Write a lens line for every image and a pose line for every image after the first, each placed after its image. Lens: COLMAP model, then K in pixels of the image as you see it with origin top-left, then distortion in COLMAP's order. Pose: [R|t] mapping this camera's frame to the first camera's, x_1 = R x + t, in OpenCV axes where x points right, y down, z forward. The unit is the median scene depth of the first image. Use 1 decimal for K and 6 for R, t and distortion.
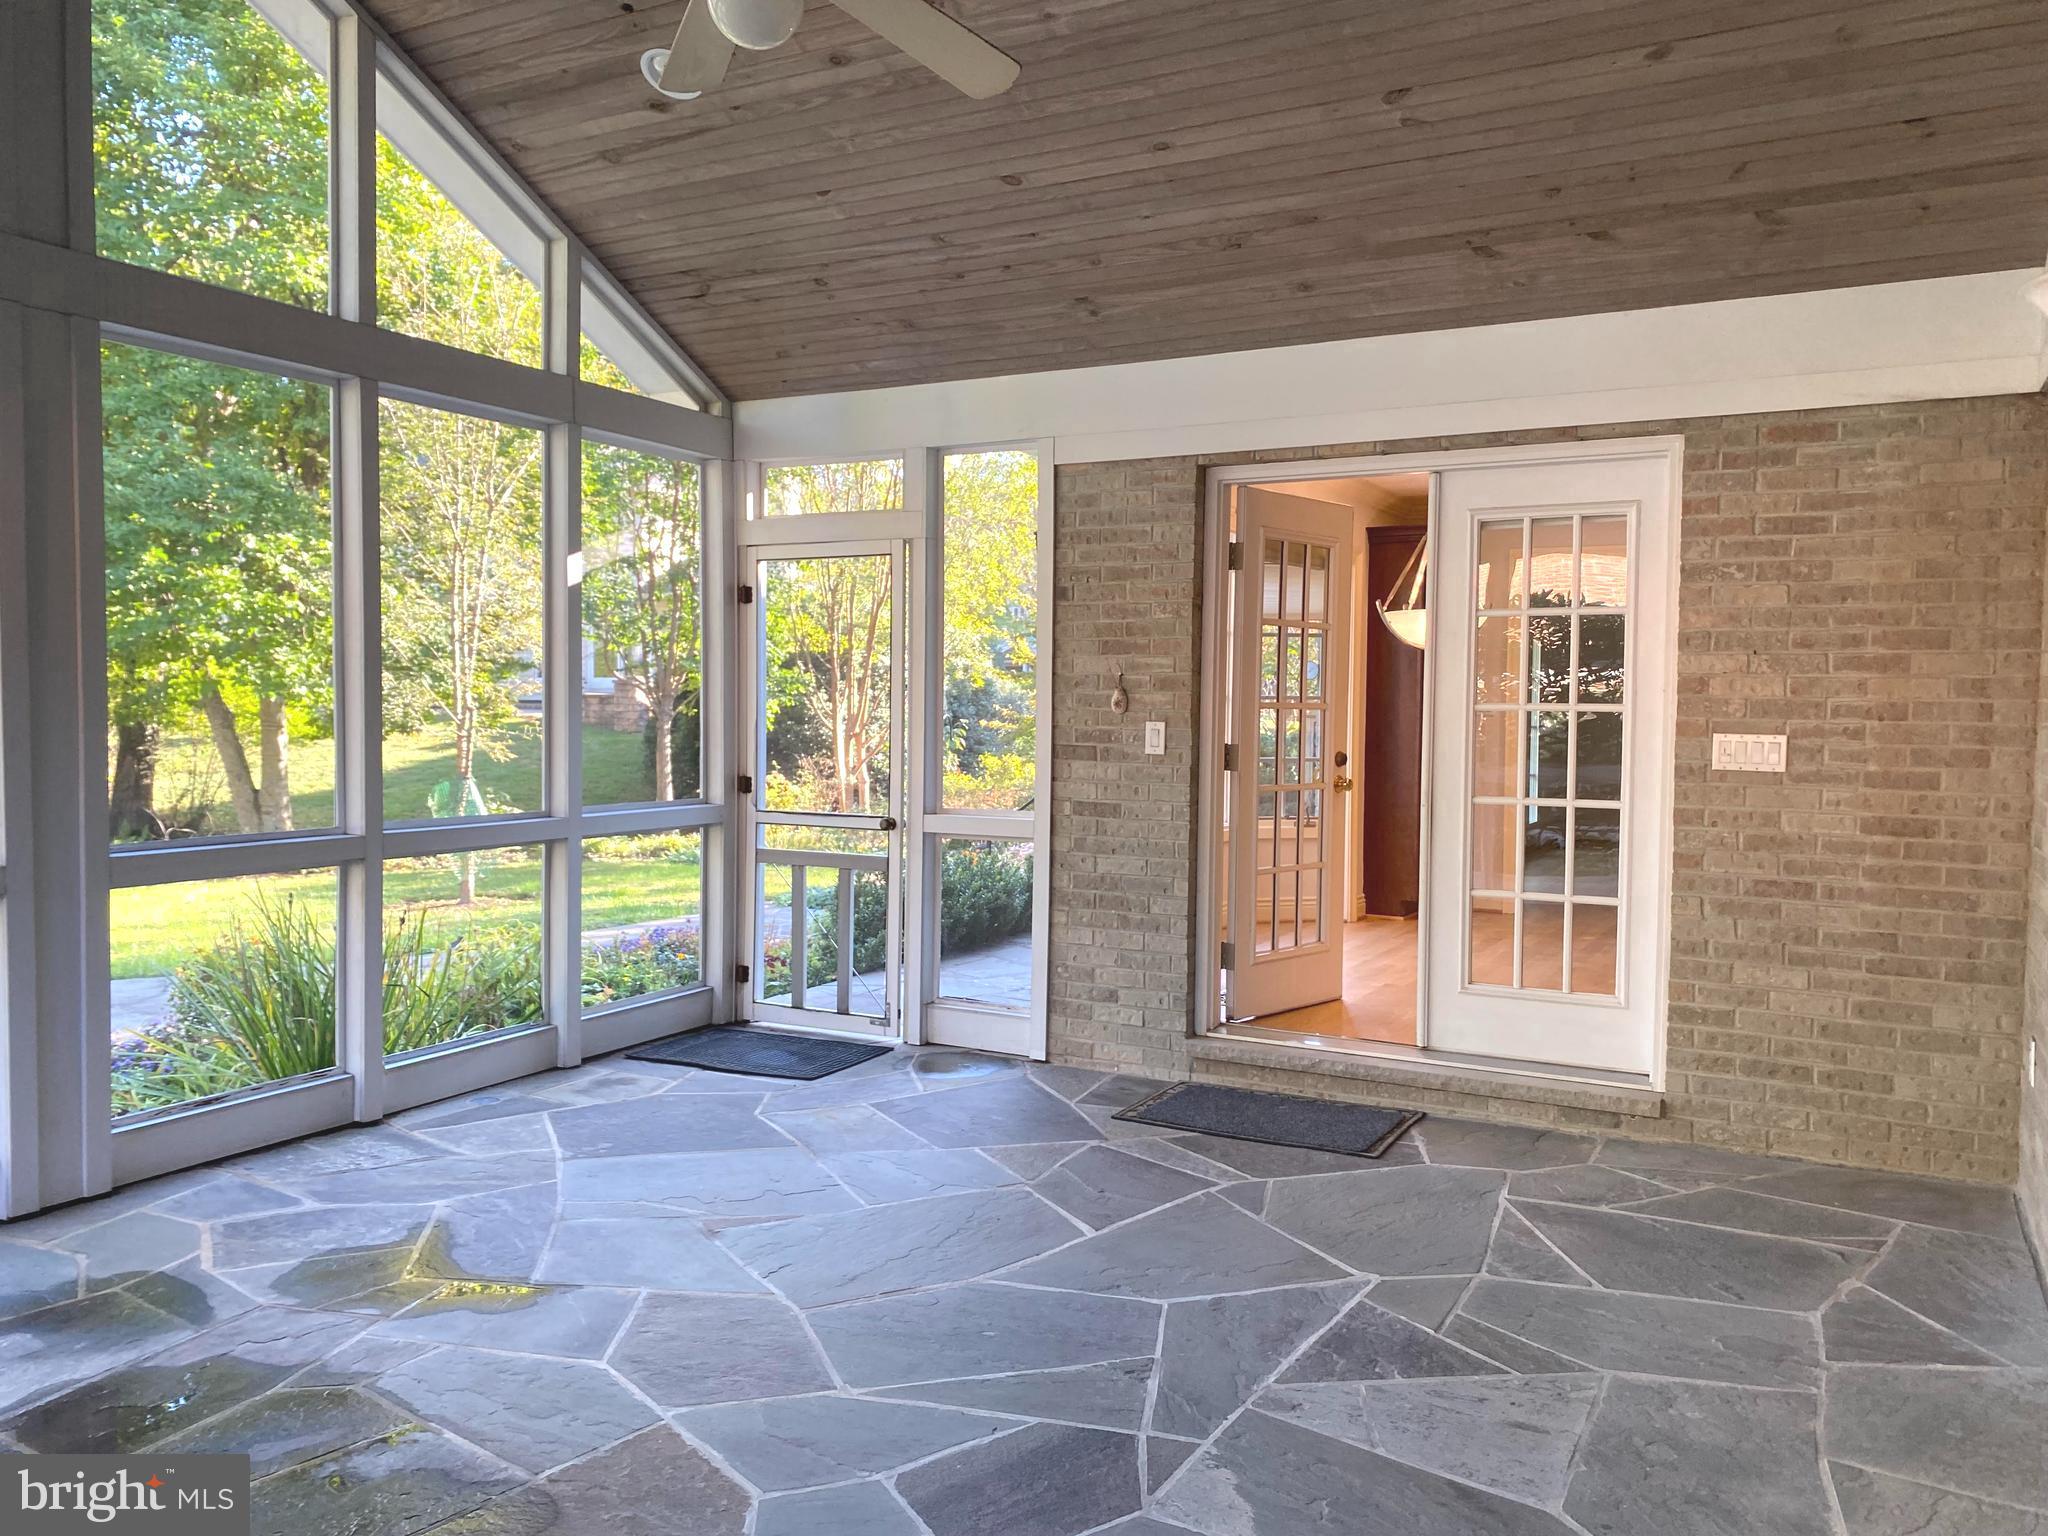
lens RADIAL K [[1598.7, 0, 1024.0], [0, 1598.7, 768.0], [0, 0, 1]] dist [-0.007708, -0.004866]
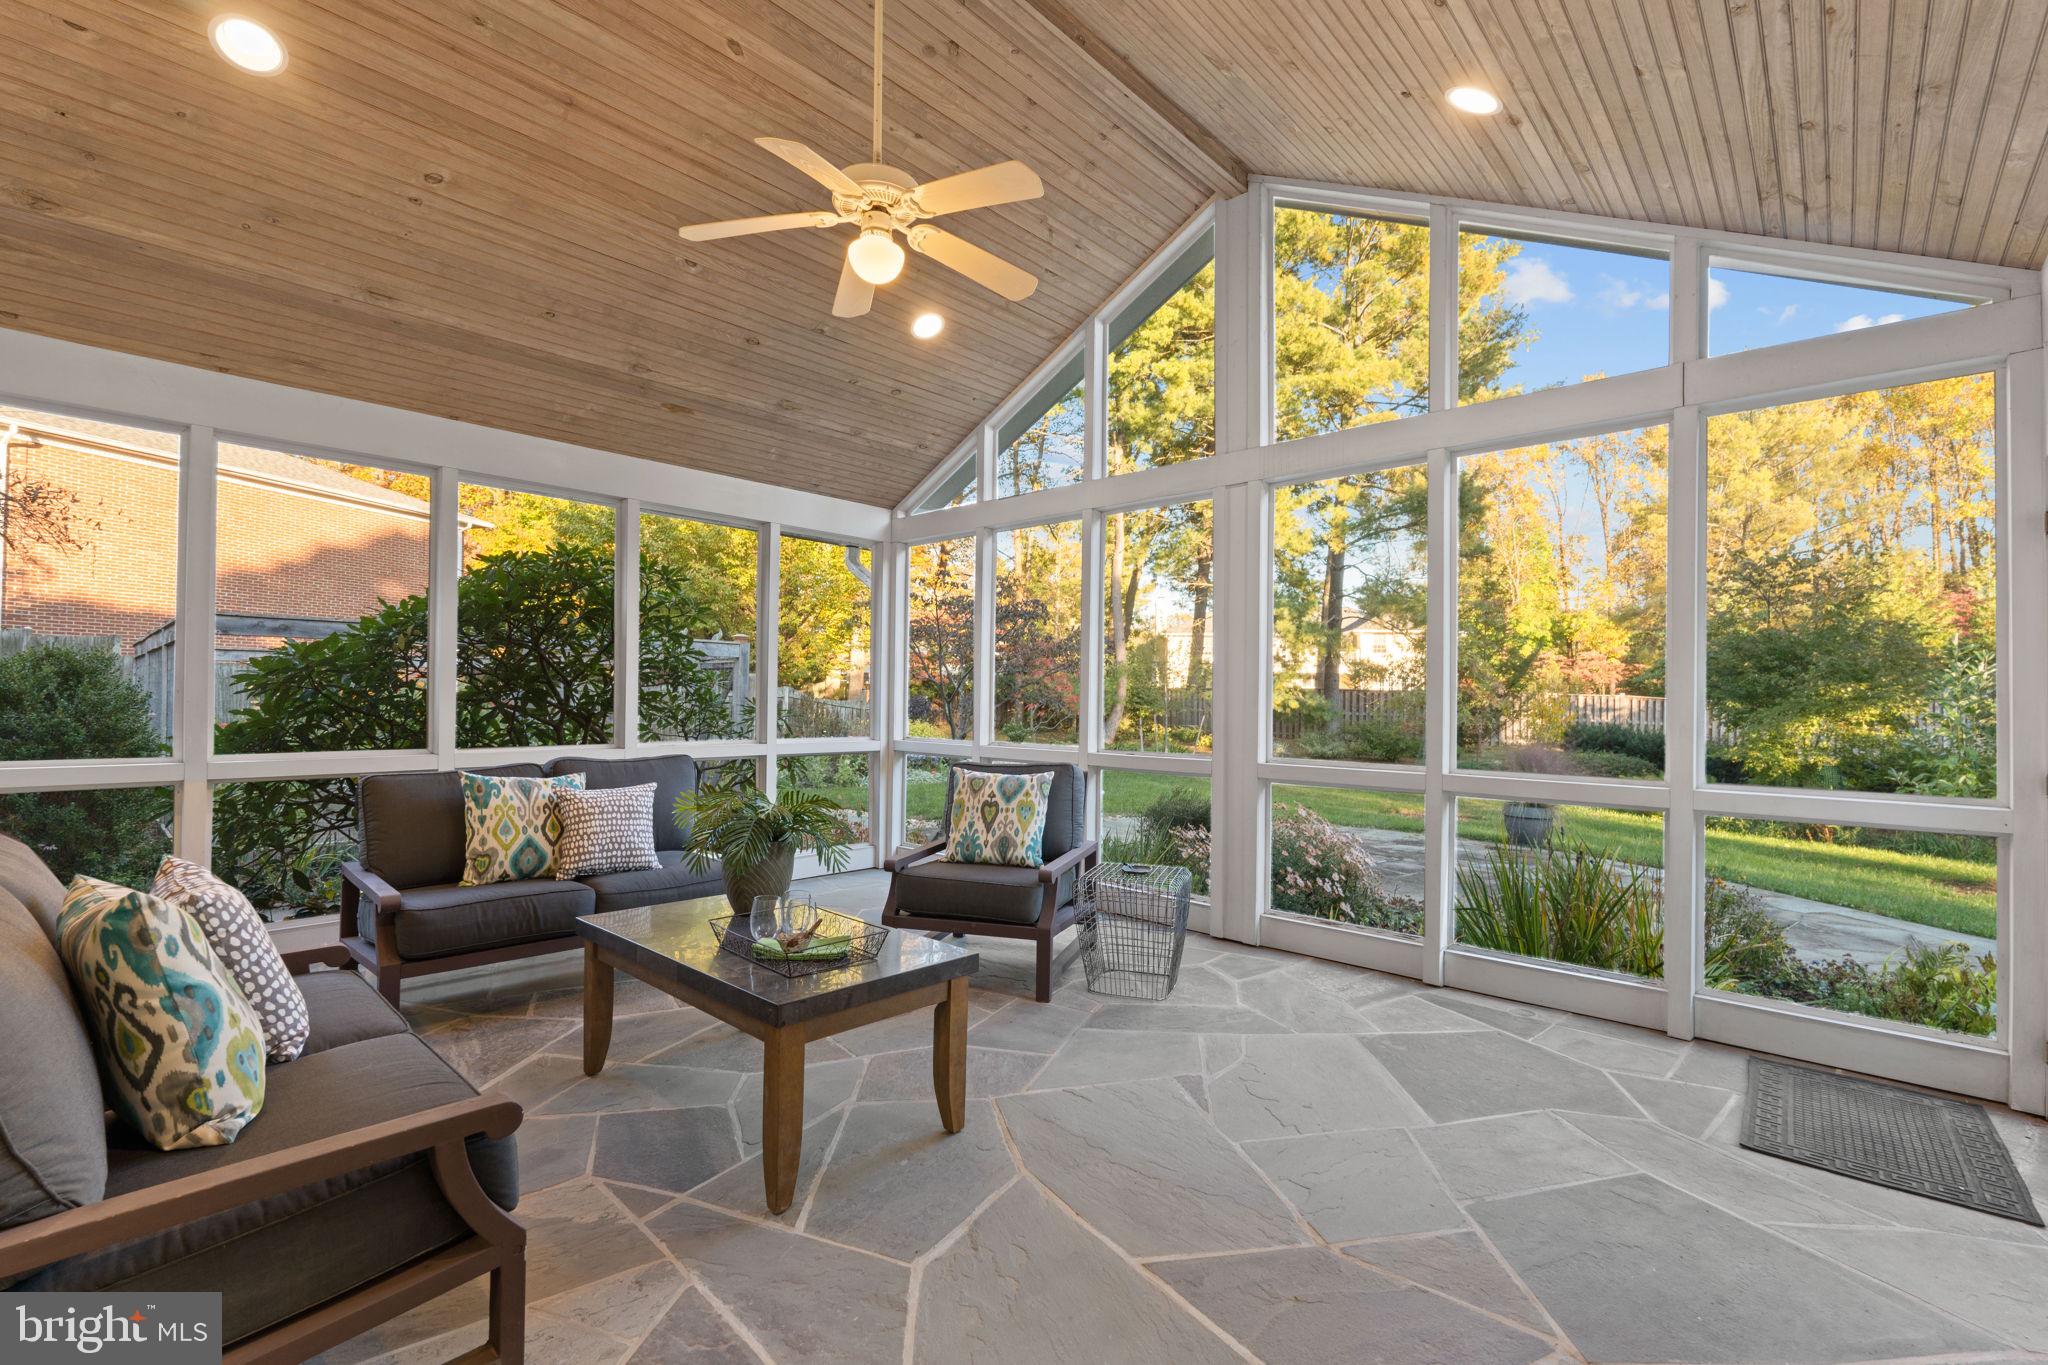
lens RADIAL K [[886.6, 0, 1024.0], [0, 886.6, 682.5], [0, 0, 1]] dist [-0.001675, -0.000050]
pose [[-0.253104, -0.028389, -0.967023, 0.486482], [-0.053623, 0.998444, -0.015276, -0.007804], [0.965952, 0.047988, -0.254232, 0.968456]]
